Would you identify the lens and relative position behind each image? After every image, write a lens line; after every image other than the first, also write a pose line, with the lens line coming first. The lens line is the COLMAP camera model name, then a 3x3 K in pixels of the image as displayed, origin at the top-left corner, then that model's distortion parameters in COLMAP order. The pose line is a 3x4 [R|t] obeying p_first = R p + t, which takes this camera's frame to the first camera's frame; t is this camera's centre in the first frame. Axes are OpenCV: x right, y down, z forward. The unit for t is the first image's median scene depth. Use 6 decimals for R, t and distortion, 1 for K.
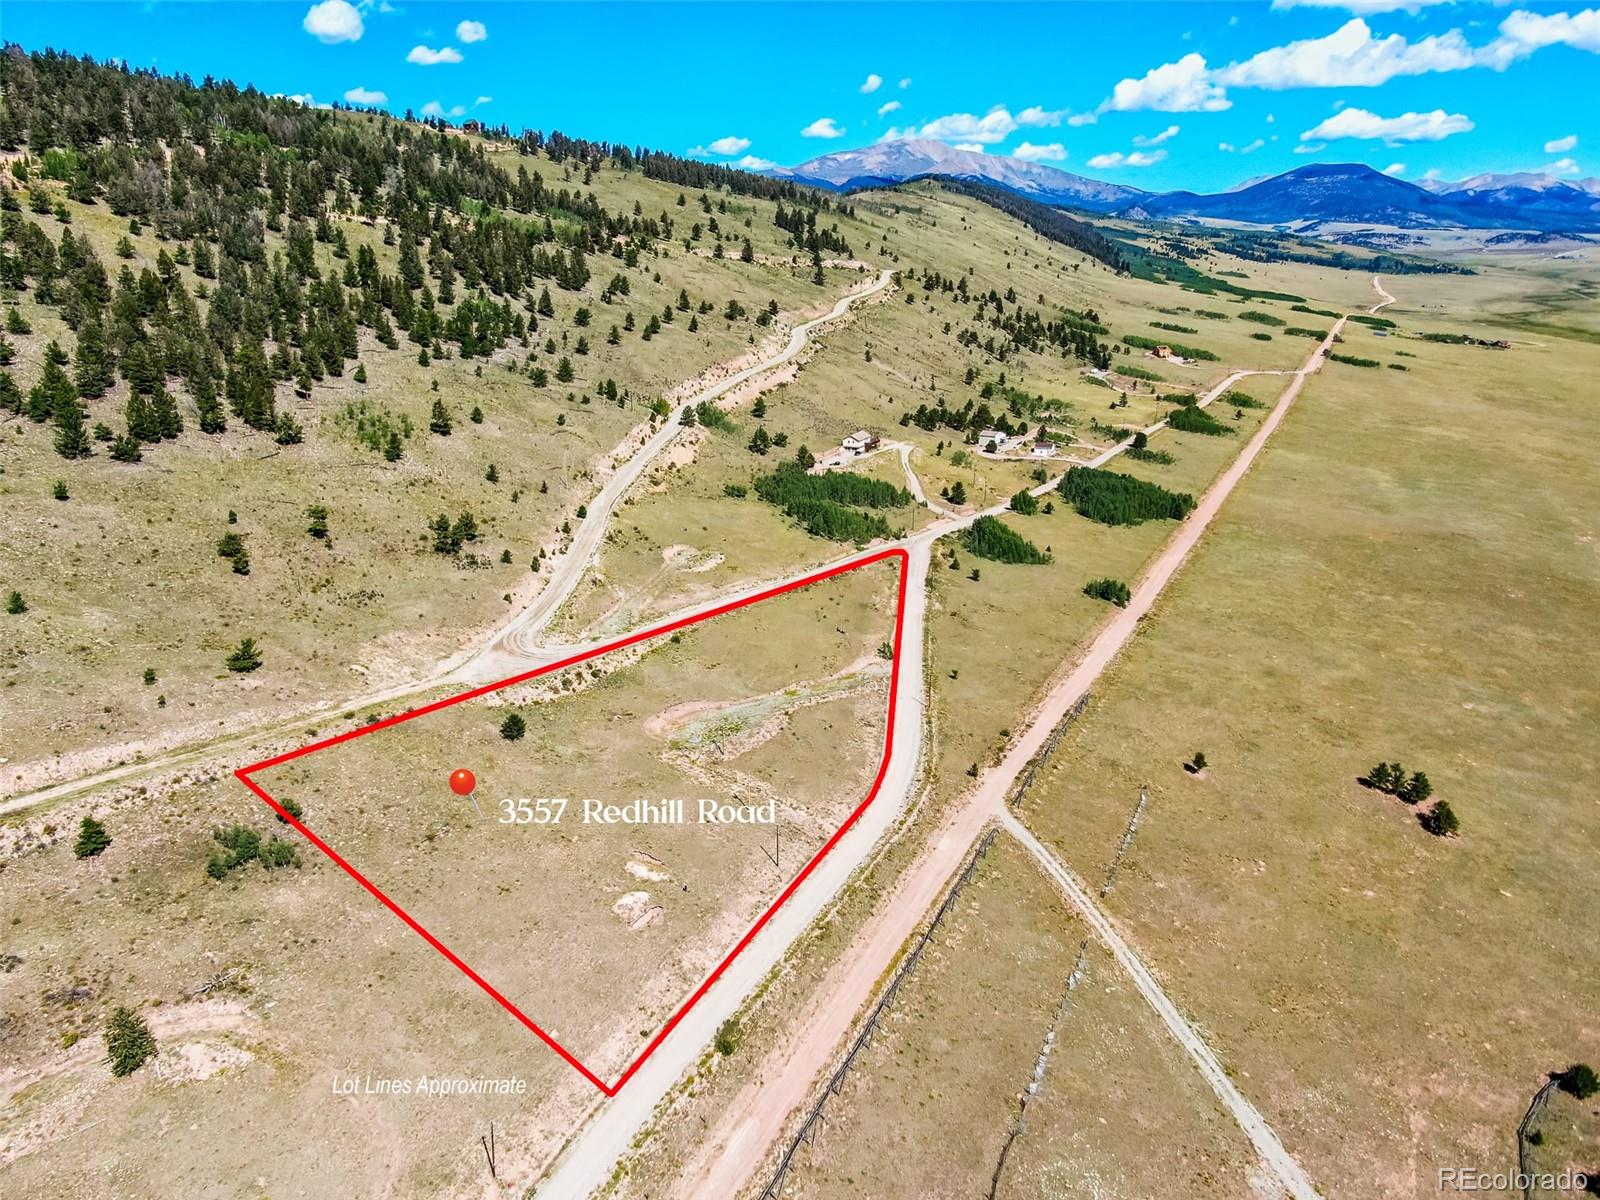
lens RADIAL K [[1158.1, 0, 796.6], [0, 1158.1, 608.8], [0, 0, 1]] dist [-0.011906, 0.039226]
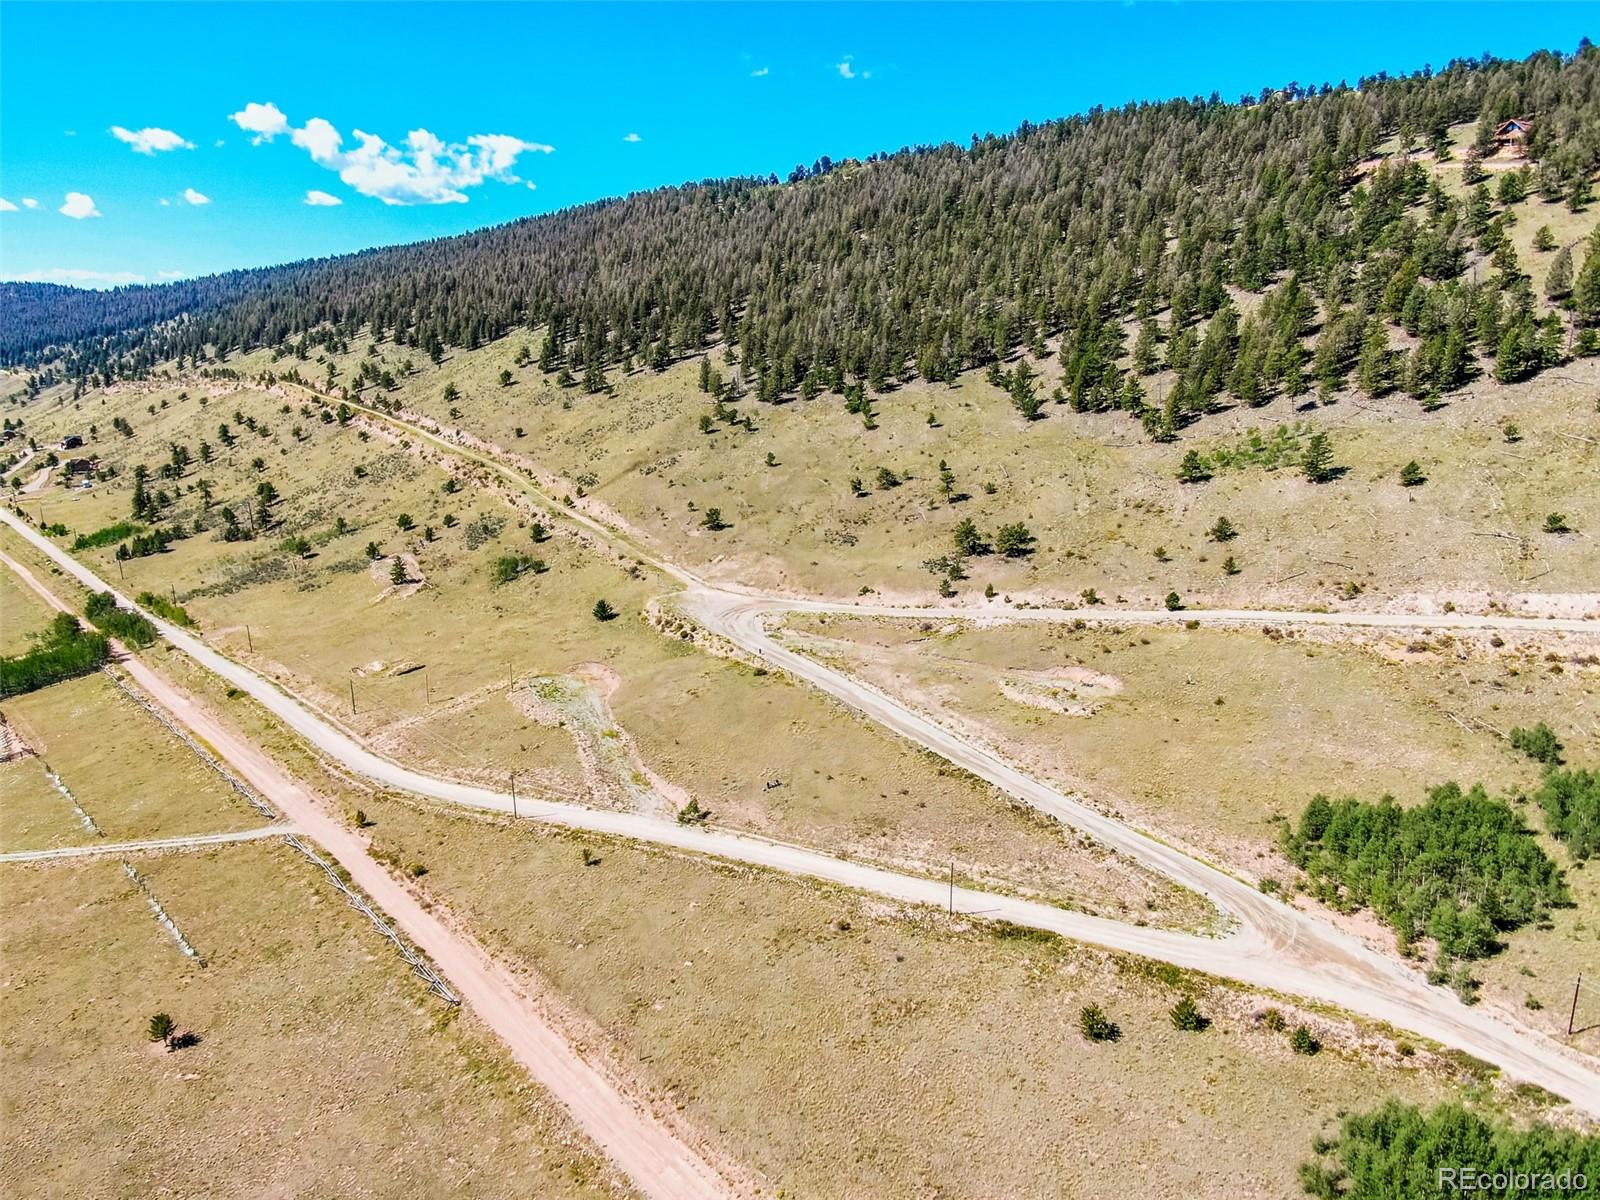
lens RADIAL K [[1135.0, 0, 793.4], [0, 1135.0, 600.8], [0, 0, 1]] dist [-0.009395, -0.001153]
pose [[-0.372080, 0.251915, -0.893362, 0.342196], [-0.276428, 0.888721, 0.365737, -0.183091], [0.886084, 0.383033, -0.261039, 0.667109]]
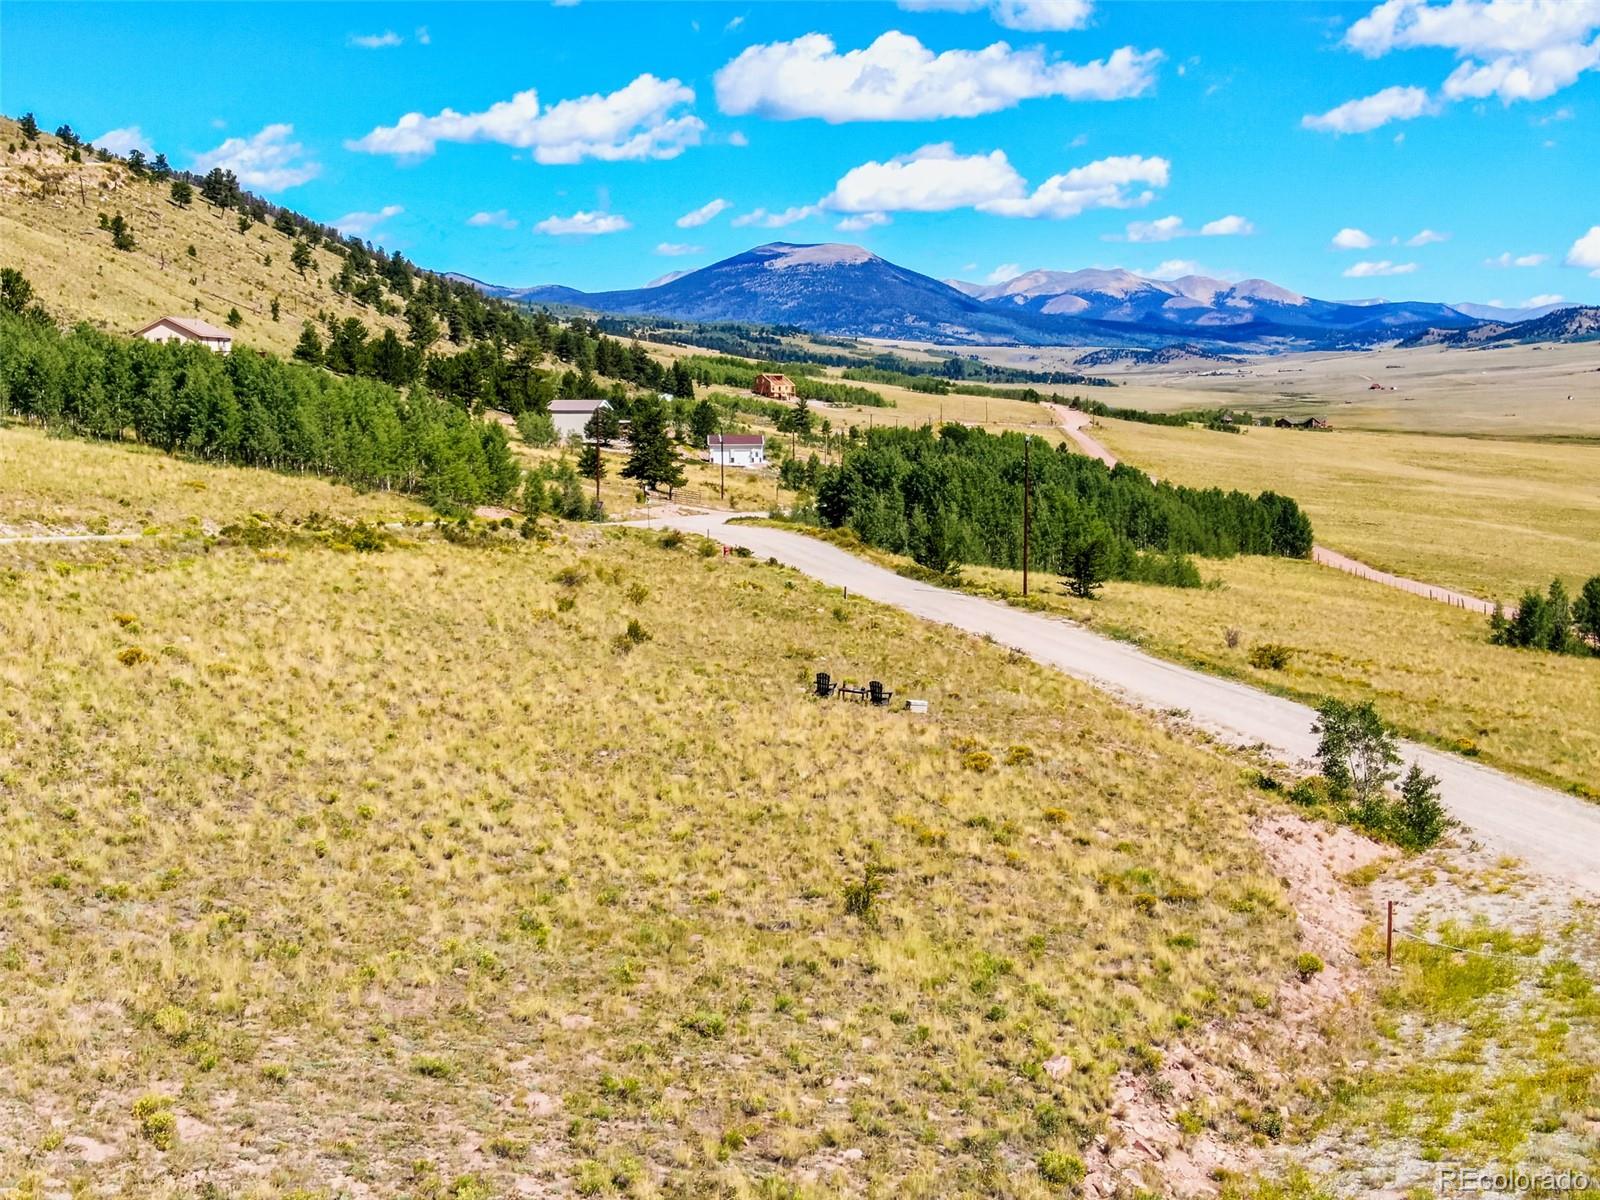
lens RADIAL K [[2256.2, 0, 799.9], [0, 2256.2, 607.0], [0, 0, 1]] dist [0.351116, -1.449000]
pose [[0.913433, -0.038765, 0.405140, -0.035385], [0.125087, 0.974011, -0.188825, 0.031572], [-0.387291, 0.223157, 0.894543, 0.464340]]
